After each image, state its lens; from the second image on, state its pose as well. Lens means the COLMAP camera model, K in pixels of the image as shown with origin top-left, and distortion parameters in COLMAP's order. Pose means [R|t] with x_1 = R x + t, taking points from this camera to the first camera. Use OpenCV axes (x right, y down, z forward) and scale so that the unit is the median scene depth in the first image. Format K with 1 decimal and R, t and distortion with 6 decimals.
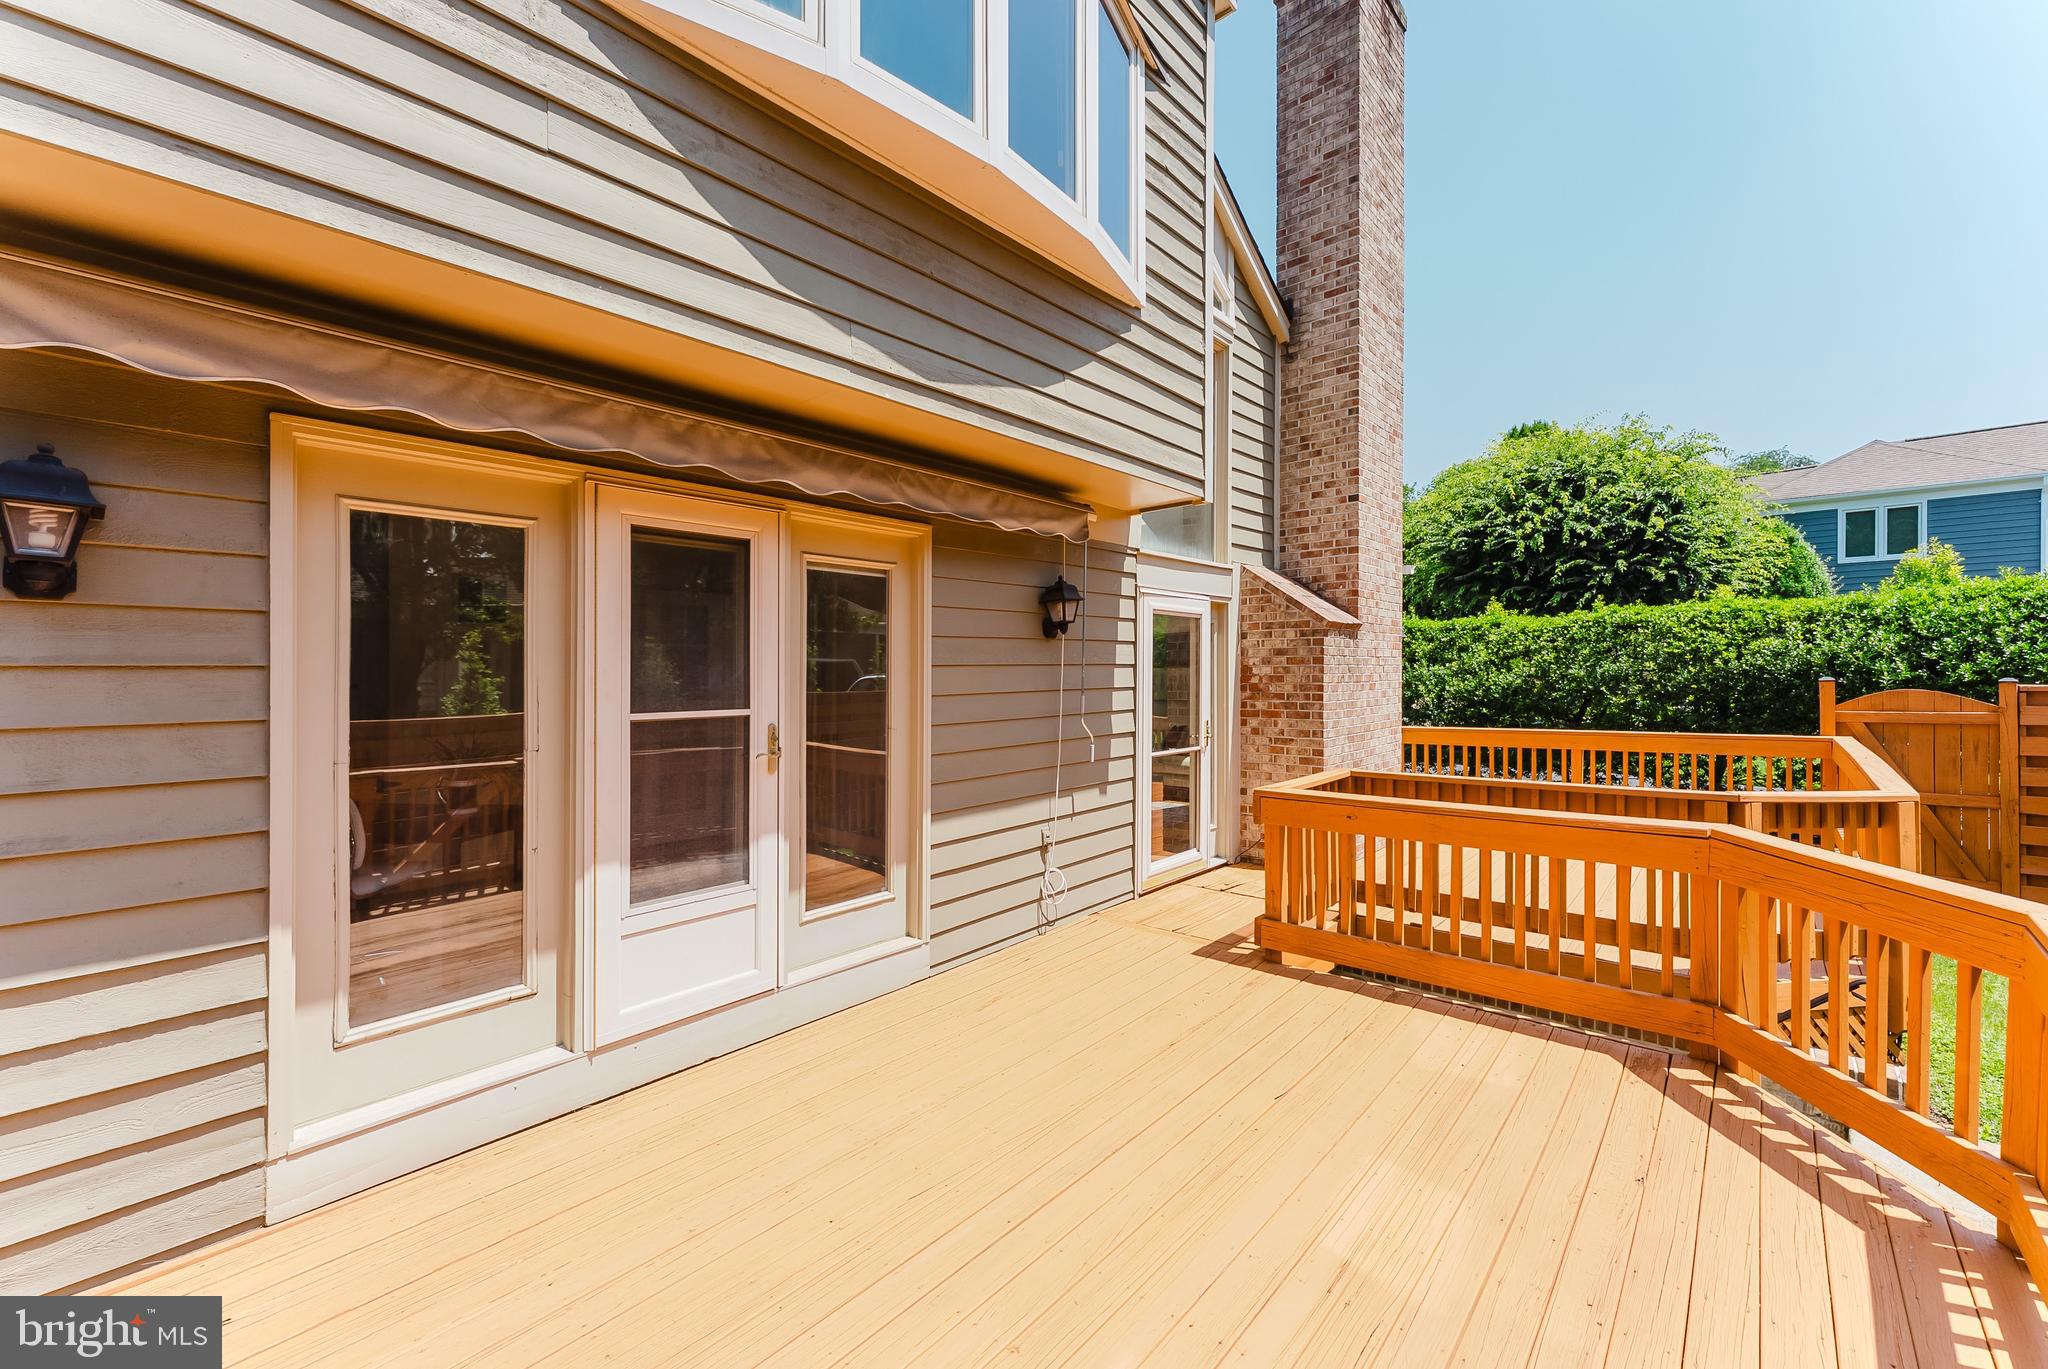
lens RADIAL K [[829.0, 0, 1022.7], [0, 829.0, 677.1], [0, 0, 1]] dist [-0.000227, 0.000202]
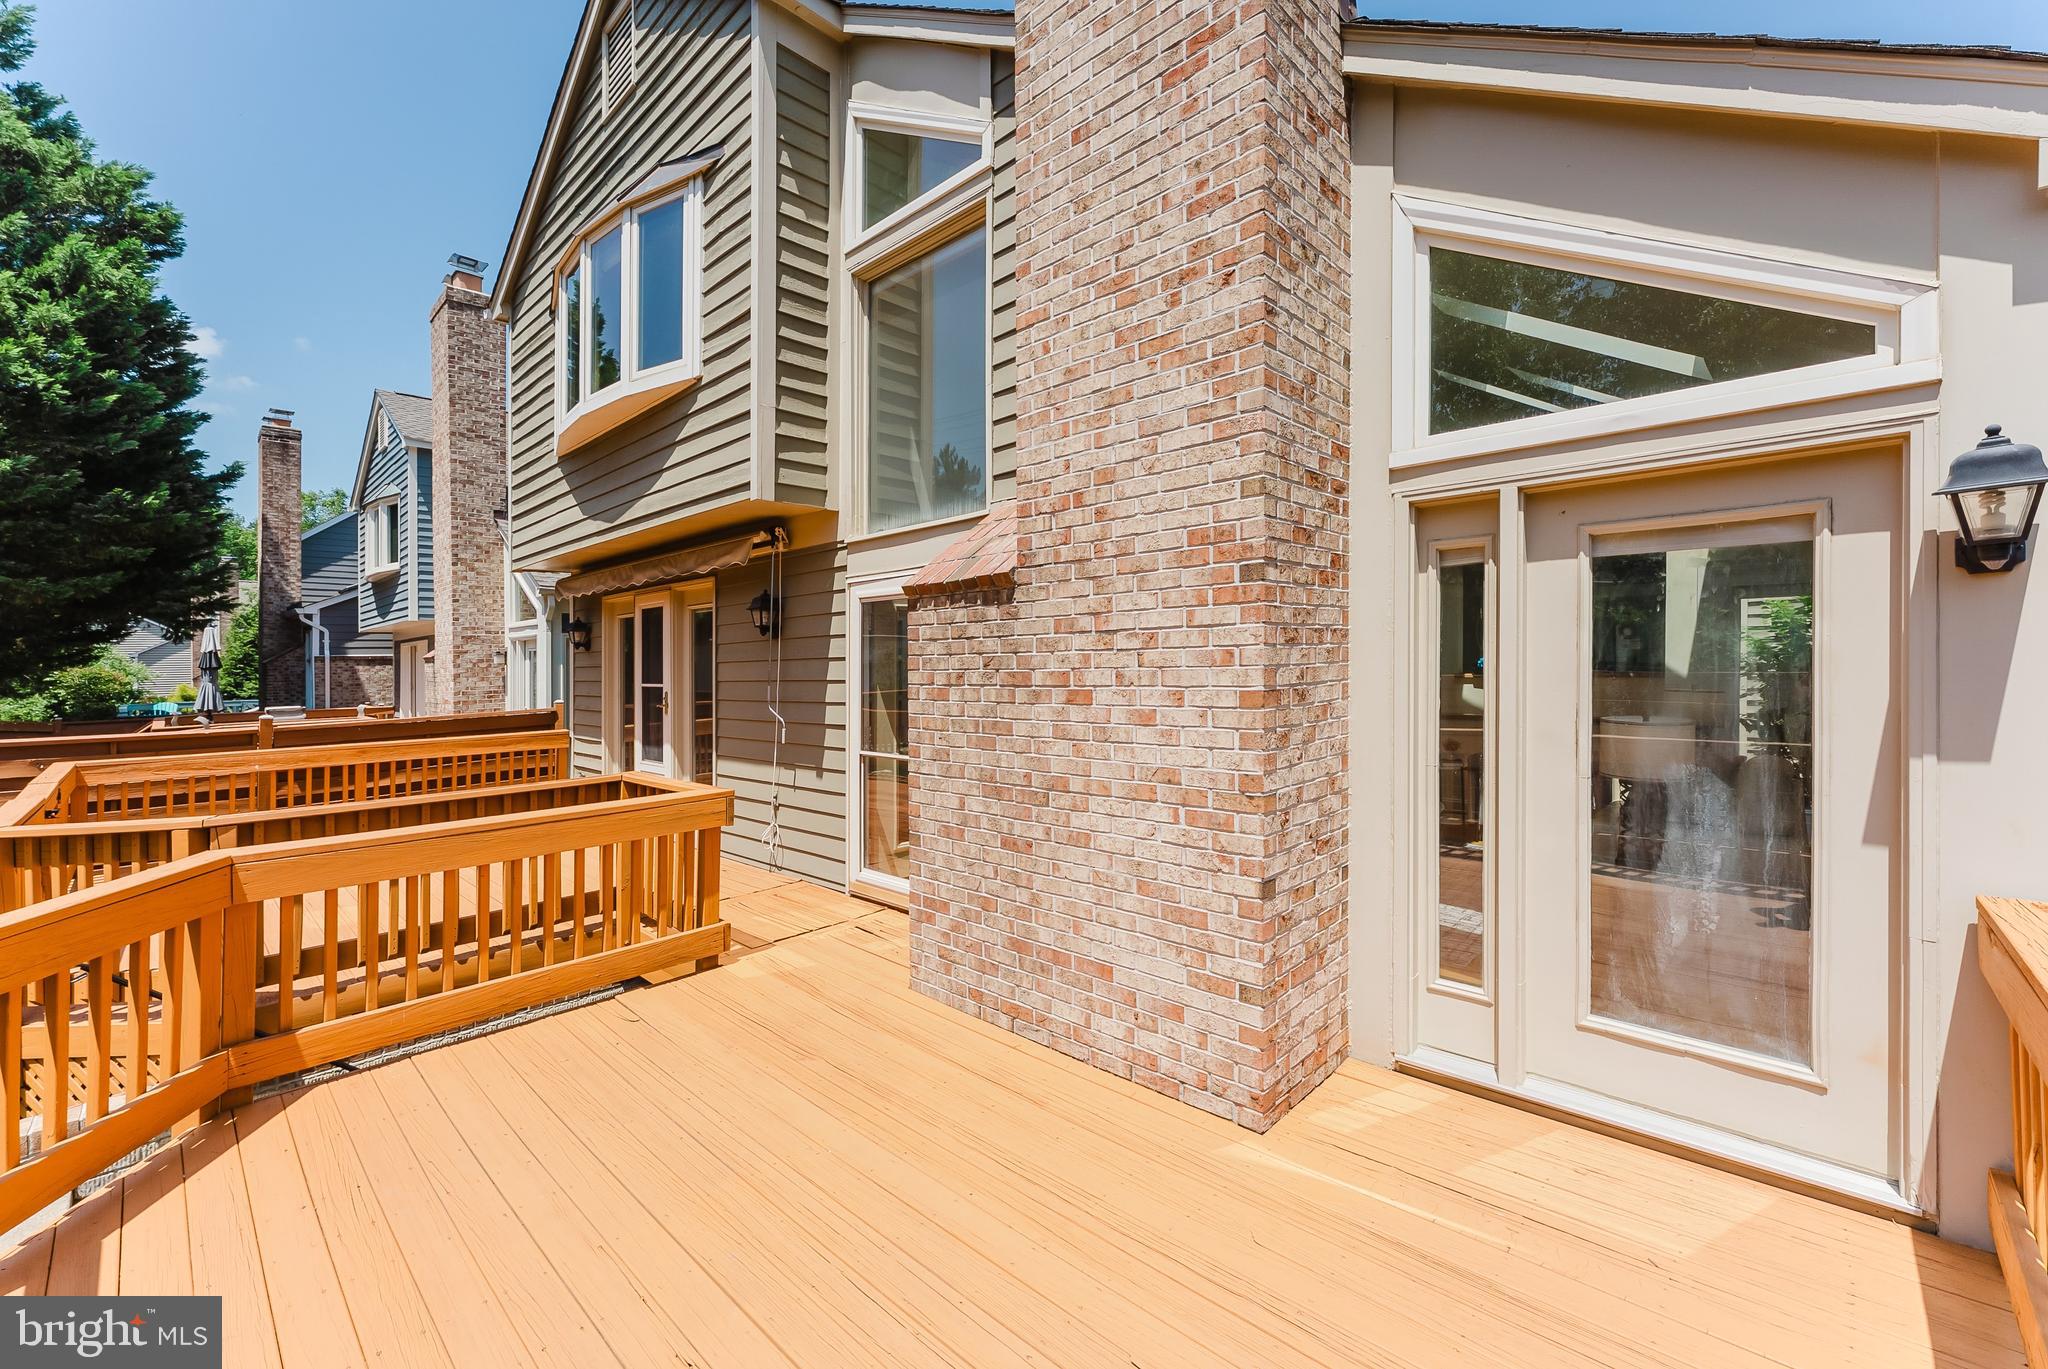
lens RADIAL K [[829.0, 0, 1029.5], [0, 829.0, 671.9], [0, 0, 1]] dist [-0.000227, 0.000202]
pose [[-0.058713, -0.009421, -0.998230, 0.914602], [-0.011153, 0.999899, -0.008781, 0.007020], [0.998213, 0.010618, -0.058812, 1.052976]]
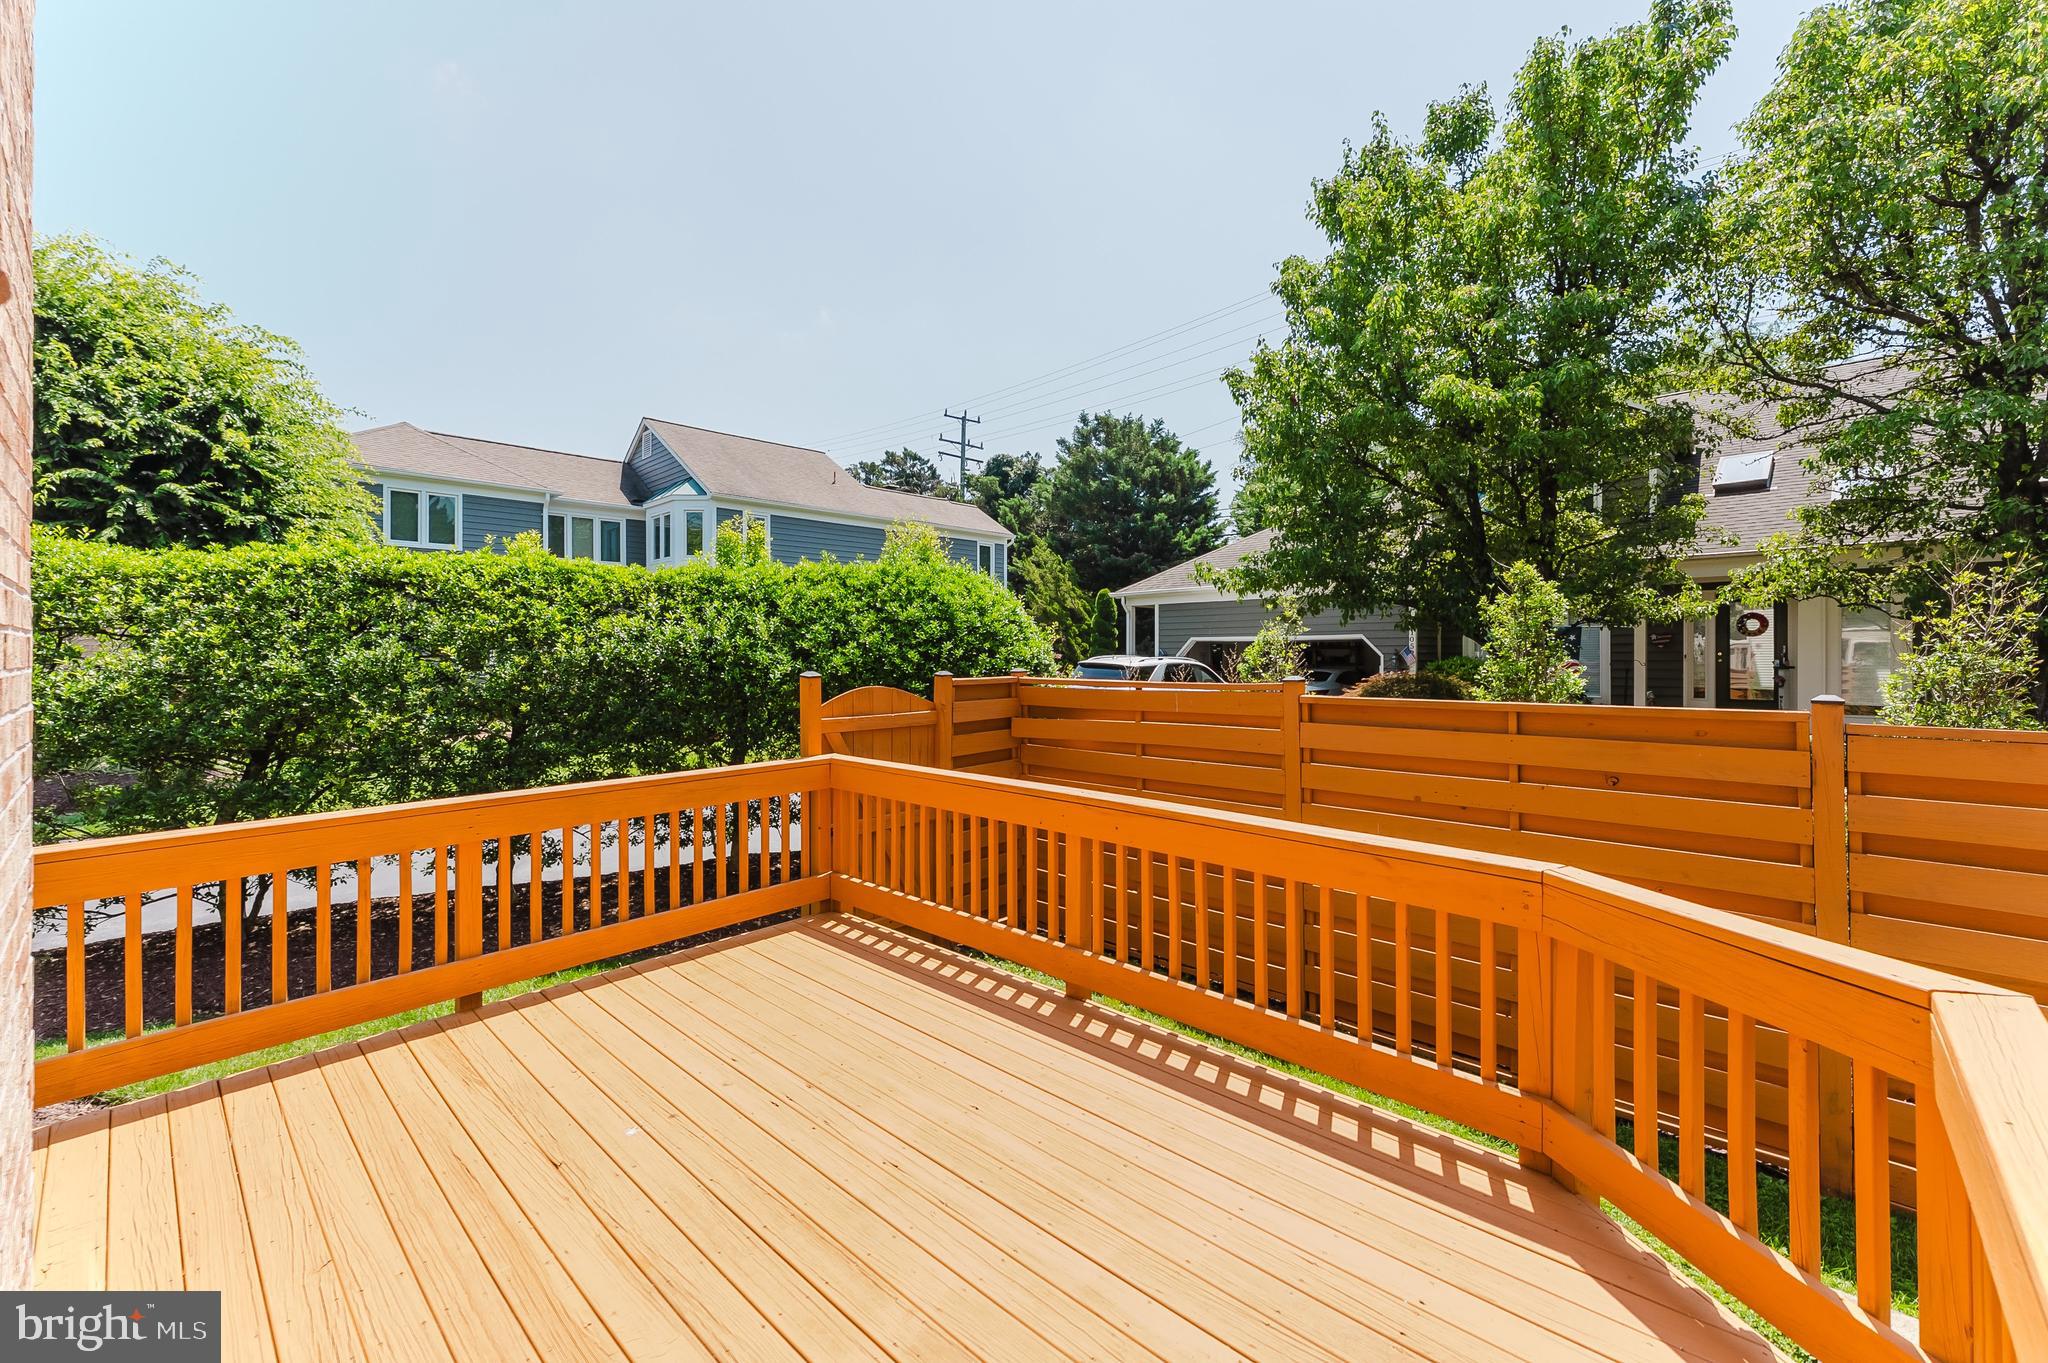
lens RADIAL K [[832.6, 0, 1023.5], [0, 832.6, 664.1], [0, 0, 1]] dist [-0.000786, -0.000276]
pose [[0.024648, 0.000190, 0.999696, 0.291856], [0.007906, 0.999969, -0.000385, -0.004686], [-0.999665, 0.007913, 0.024646, 0.860942]]
